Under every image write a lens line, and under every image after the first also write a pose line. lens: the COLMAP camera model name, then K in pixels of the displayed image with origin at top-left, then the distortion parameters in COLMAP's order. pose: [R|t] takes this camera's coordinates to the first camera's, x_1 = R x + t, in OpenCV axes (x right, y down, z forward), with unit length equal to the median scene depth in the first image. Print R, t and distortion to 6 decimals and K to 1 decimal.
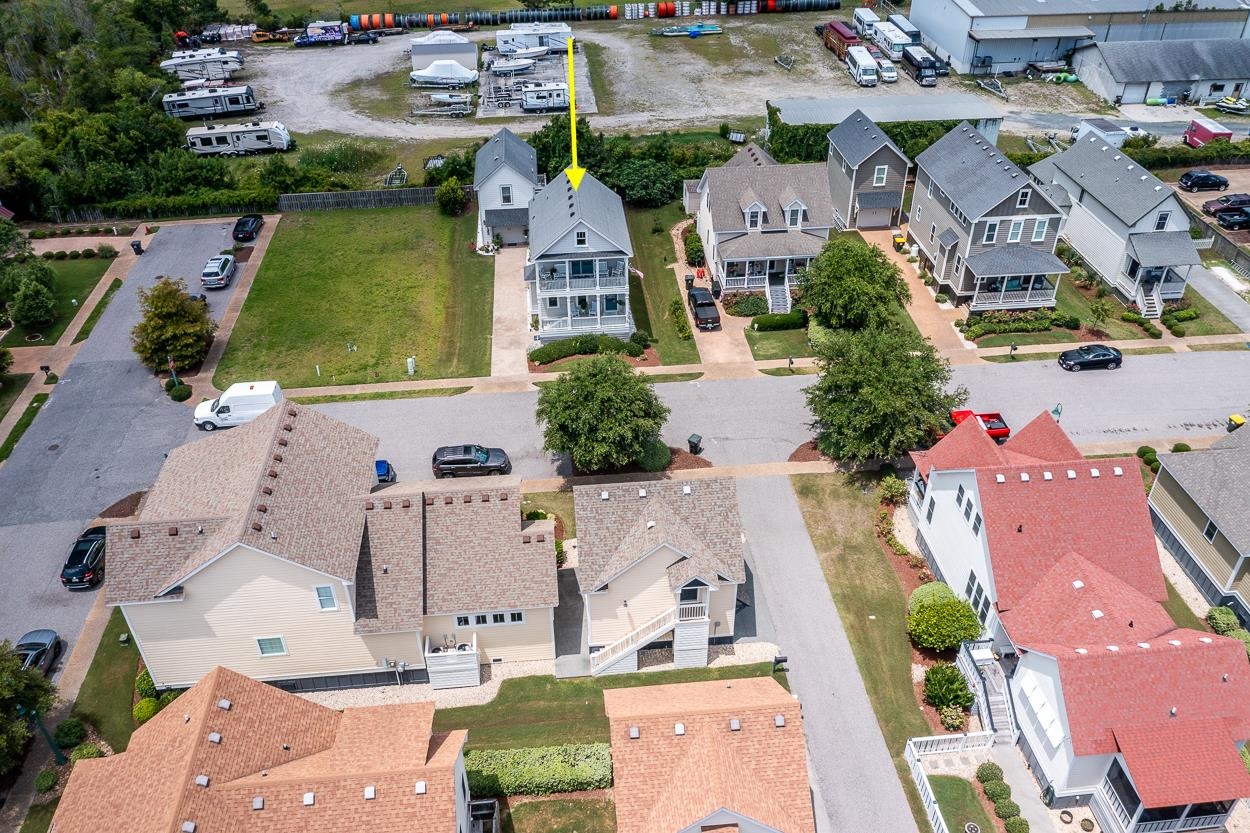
lens RADIAL K [[997.1, 0, 621.7], [0, 997.1, 409.4], [0, 0, 1]] dist [-0.016999, 0.010197]
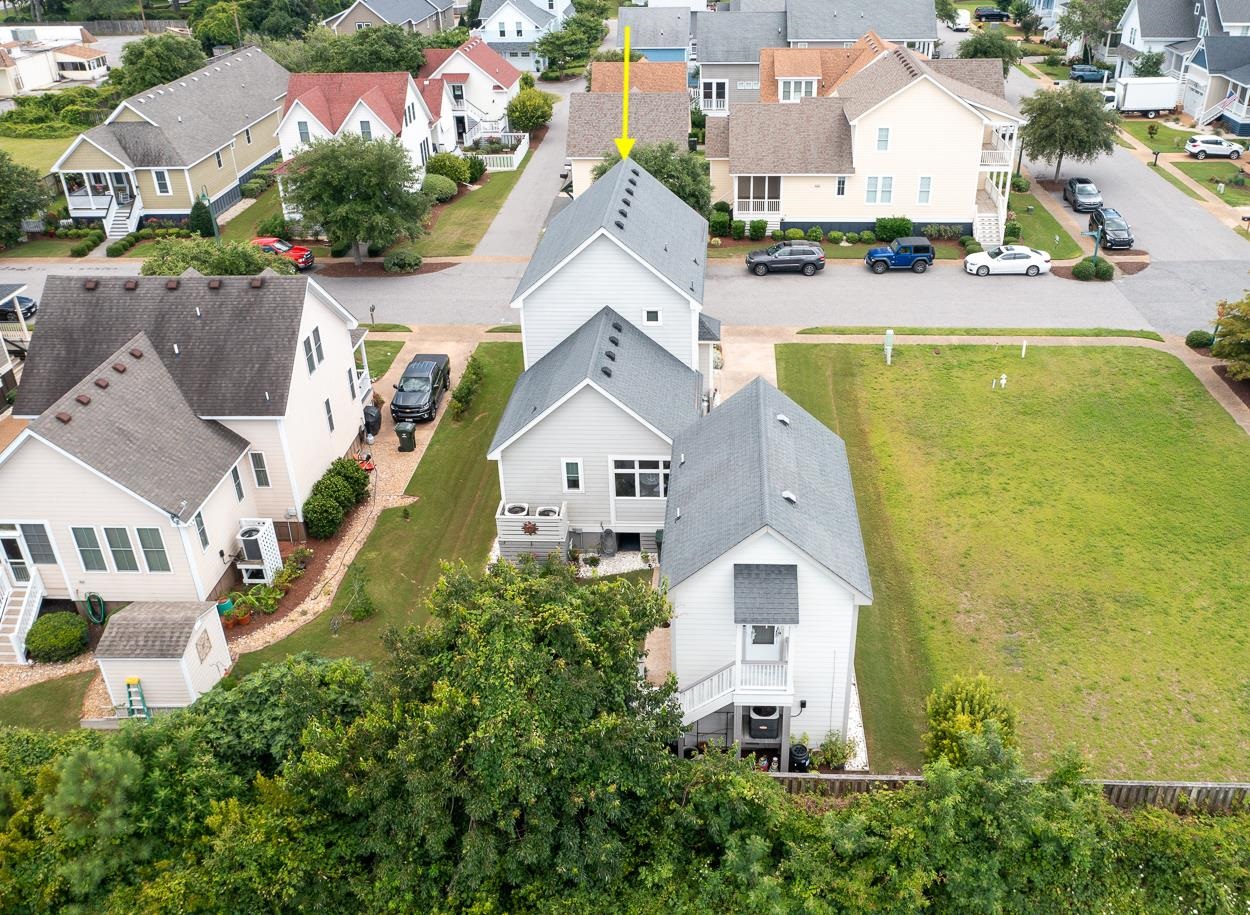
lens RADIAL K [[1091.4, 0, 681.3], [0, 1091.4, 459.7], [0, 0, 1]] dist [-0.007494, -0.007644]
pose [[-0.991290, -0.044943, 0.123792, -0.134384], [0.092672, 0.429822, 0.898145, -0.572909], [-0.093574, 0.901794, -0.421913, 1.142599]]
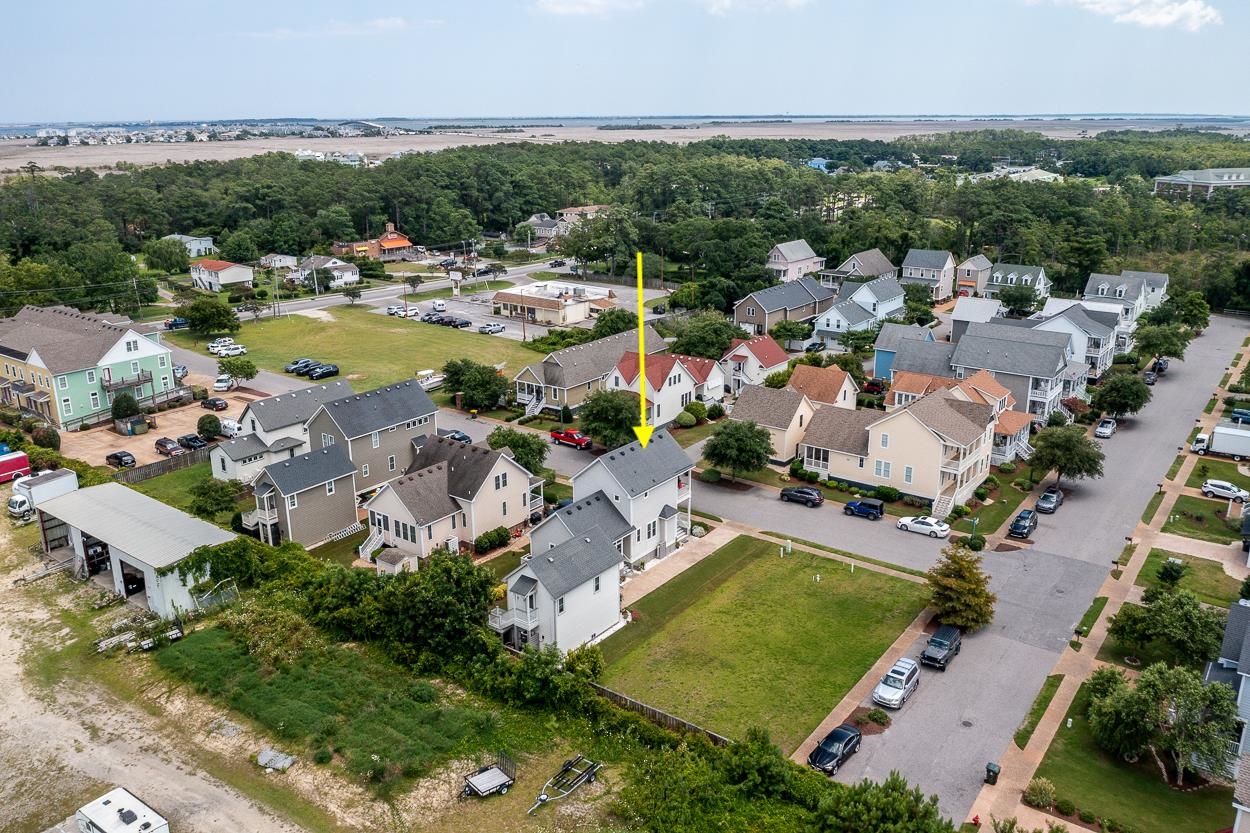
lens RADIAL K [[990.1, 0, 618.9], [0, 990.1, 413.7], [0, 0, 1]] dist [-0.015082, 0.000709]
pose [[-0.739876, -0.182621, 0.647482, -0.693941], [0.399399, 0.655242, 0.641201, -0.874225], [-0.541354, 0.733013, -0.411859, 1.237896]]
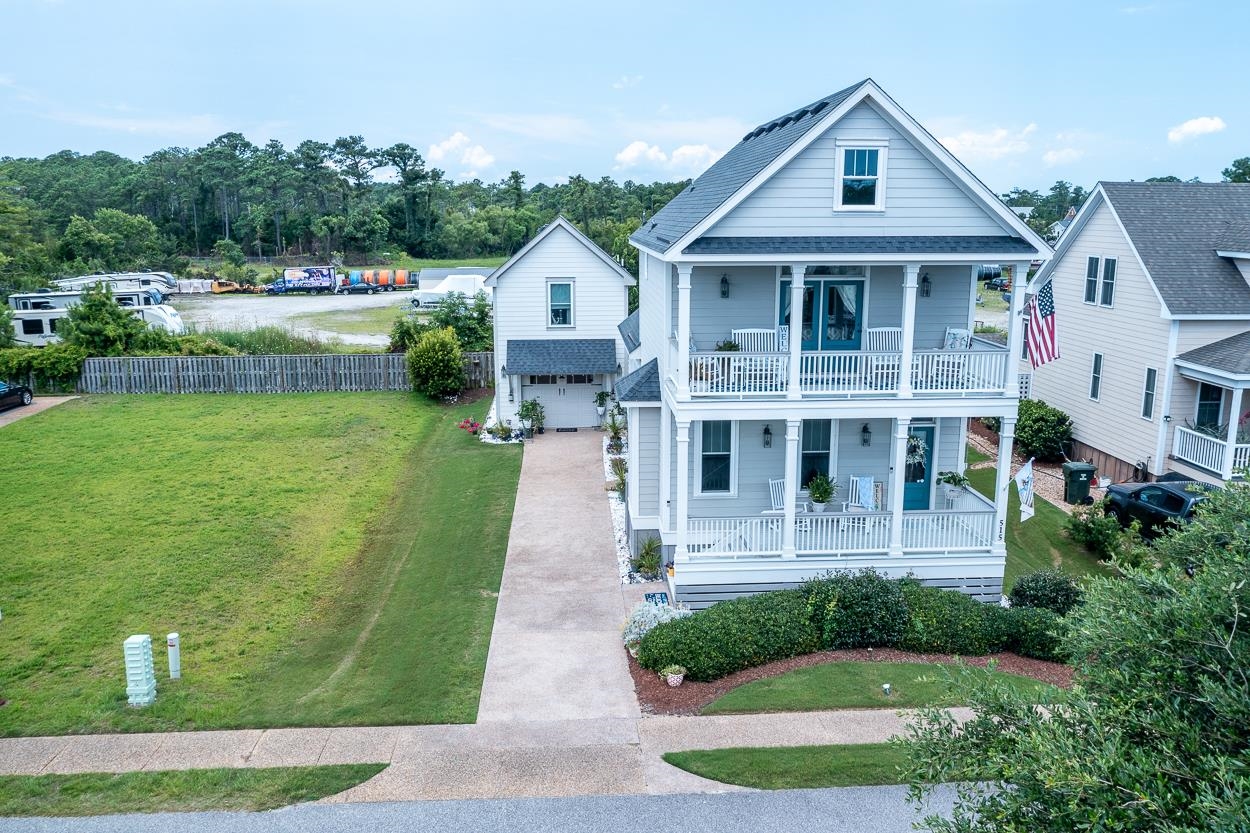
lens RADIAL K [[989.1, 0, 625.0], [0, 989.1, 416.5], [0, 0, 1]] dist [-0.011059, -0.001775]
pose [[0.999504, 0.016140, -0.027053, -0.074743], [-0.025544, 0.917802, -0.396216, -0.007511], [0.018435, 0.396710, 0.917759, 0.620702]]
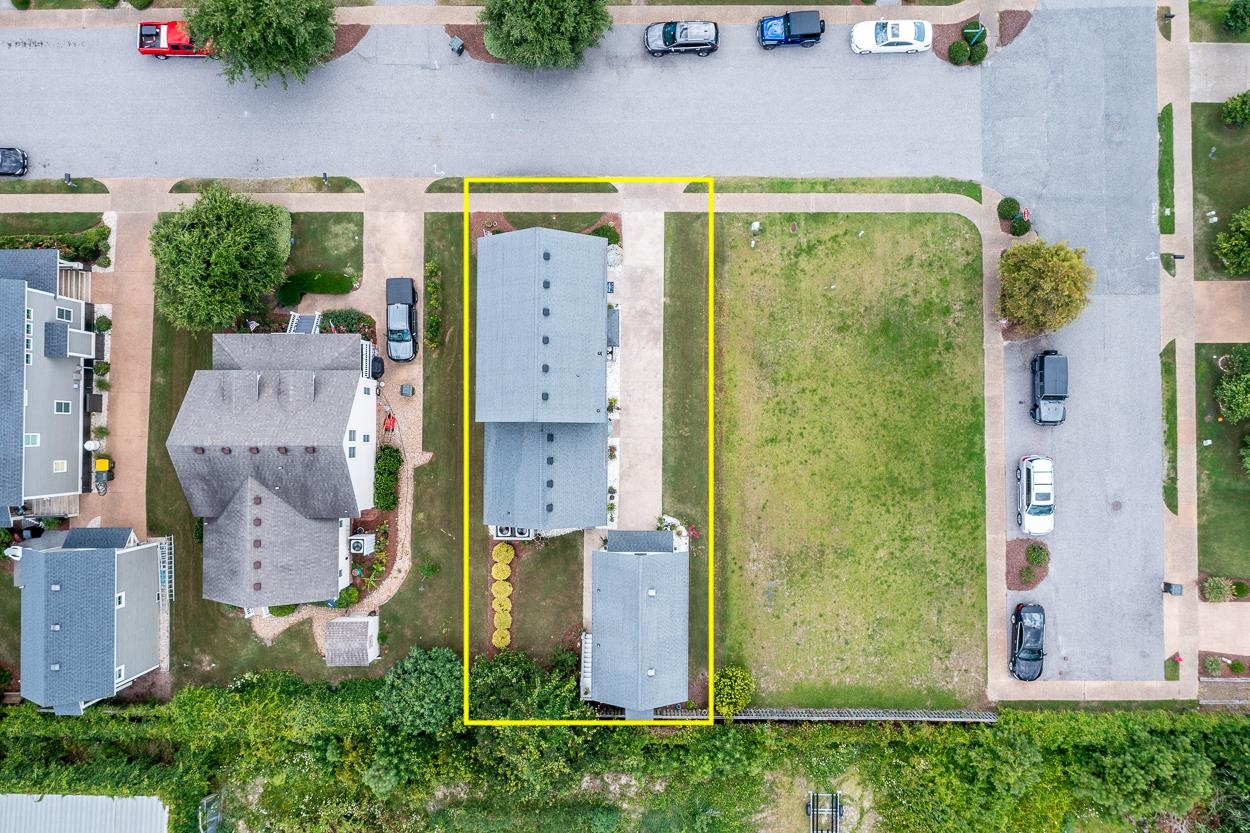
lens RADIAL K [[989.1, 0, 625.0], [0, 989.1, 416.5], [0, 0, 1]] dist [-0.011059, -0.001775]
pose [[-0.994898, -0.096106, 0.030670, -0.114002], [0.079497, -0.559727, 0.824855, -0.695457], [-0.062107, 0.823085, 0.564512, 0.531837]]
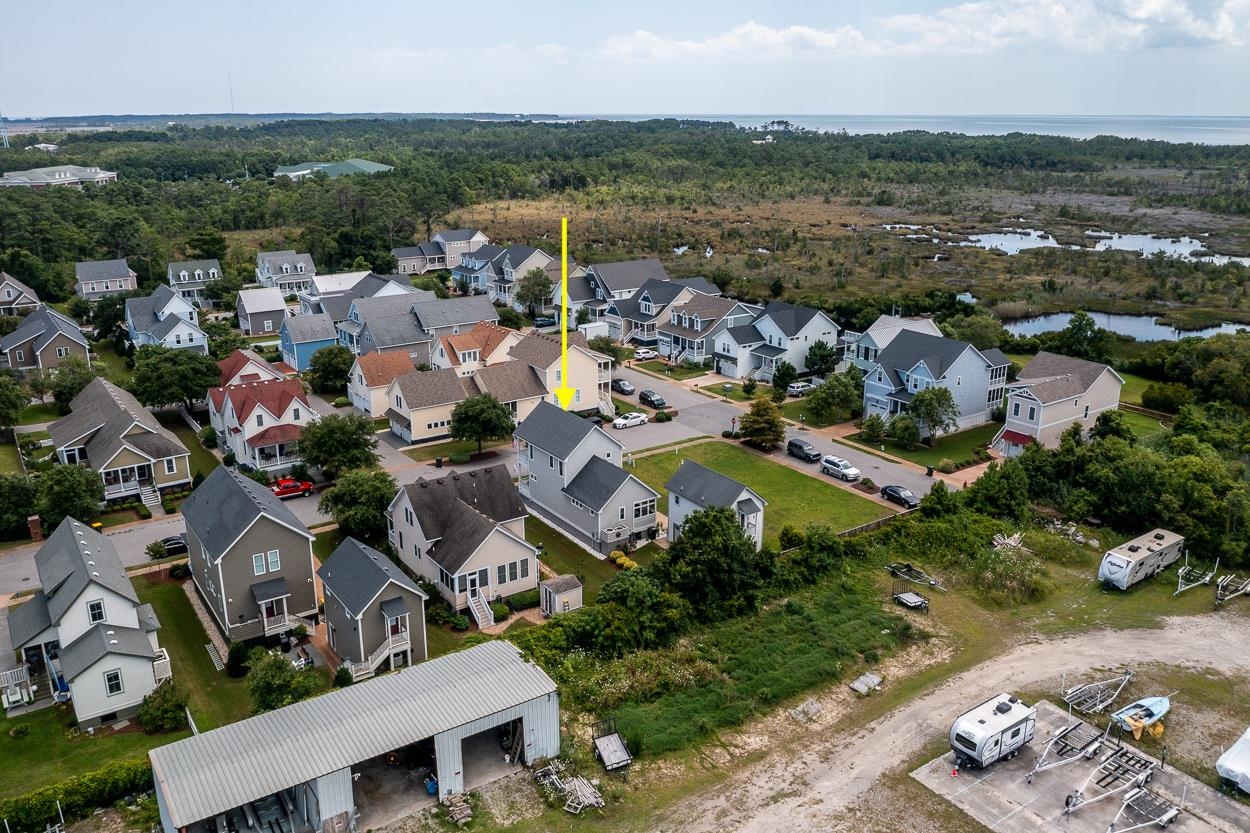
lens RADIAL K [[997.1, 0, 621.7], [0, 997.1, 409.4], [0, 0, 1]] dist [-0.016999, 0.010197]
pose [[-0.872903, 0.153757, -0.463032, 0.435055], [-0.271916, 0.634668, 0.723365, -1.023269], [0.405094, 0.757334, -0.512195, 1.429226]]
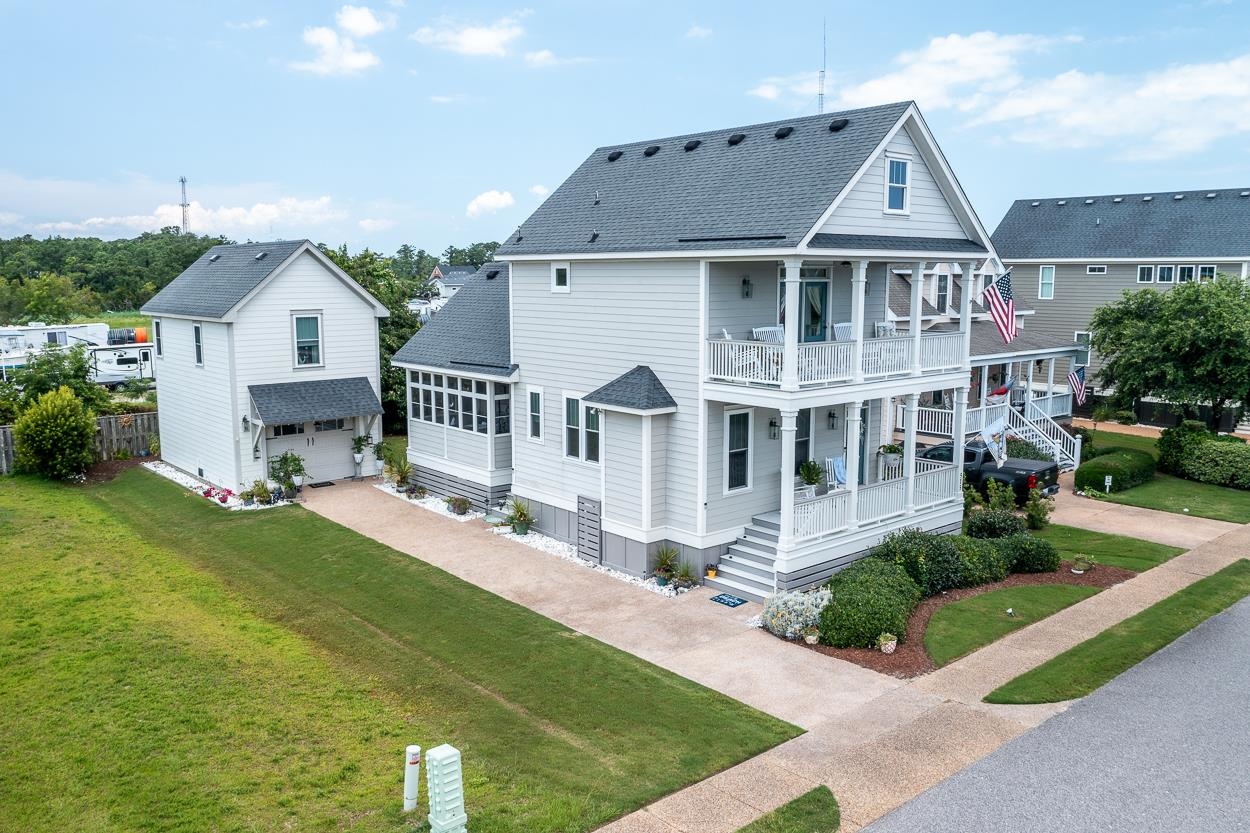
lens RADIAL K [[990.1, 0, 618.9], [0, 990.1, 413.7], [0, 0, 1]] dist [-0.015082, 0.000709]
pose [[0.815338, -0.071252, 0.574584, -0.226754], [0.327280, 0.875357, -0.355863, -0.024978], [-0.477610, 0.478199, 0.737031, 0.673369]]
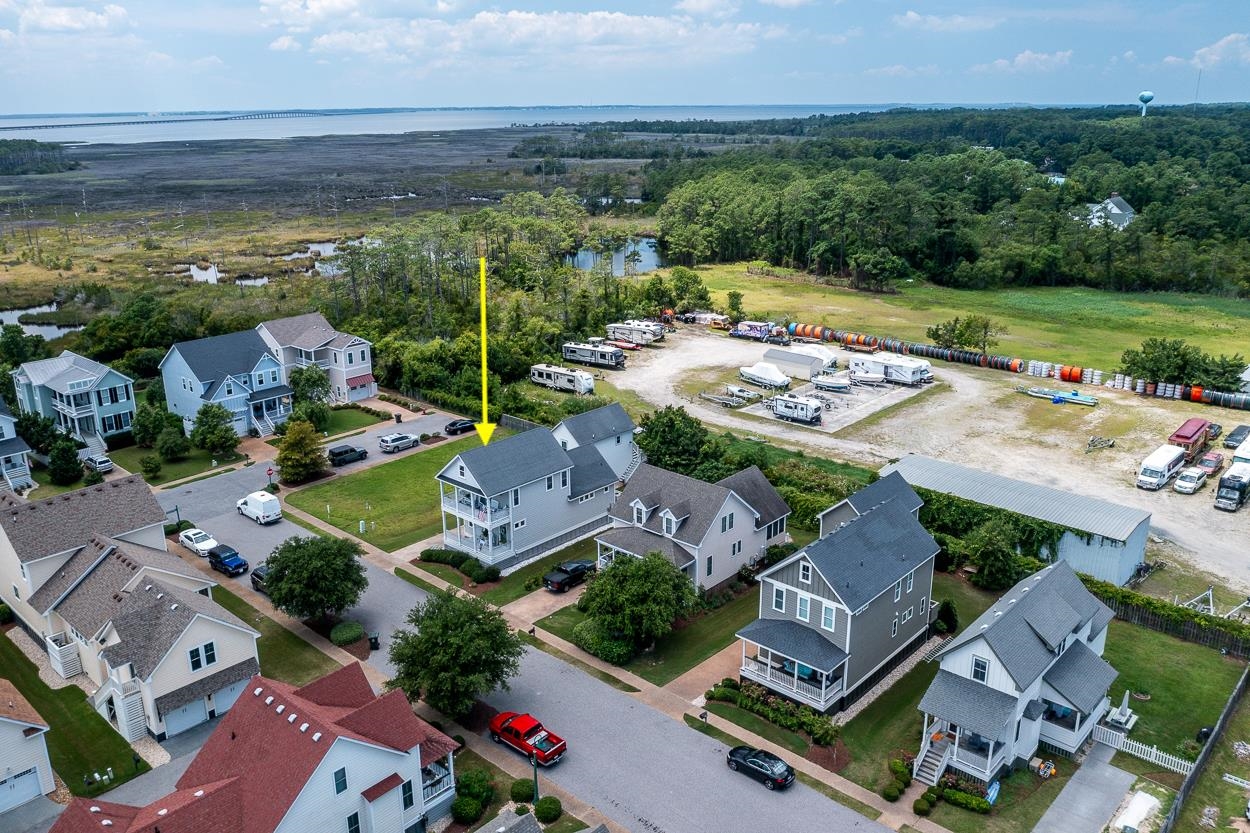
lens RADIAL K [[997.1, 0, 621.7], [0, 997.1, 409.4], [0, 0, 1]] dist [-0.016999, 0.010197]
pose [[0.673591, 0.225623, -0.703824, 0.744160], [-0.426212, 0.896562, -0.120495, -0.138188], [0.603836, 0.381143, 0.700080, 0.179814]]
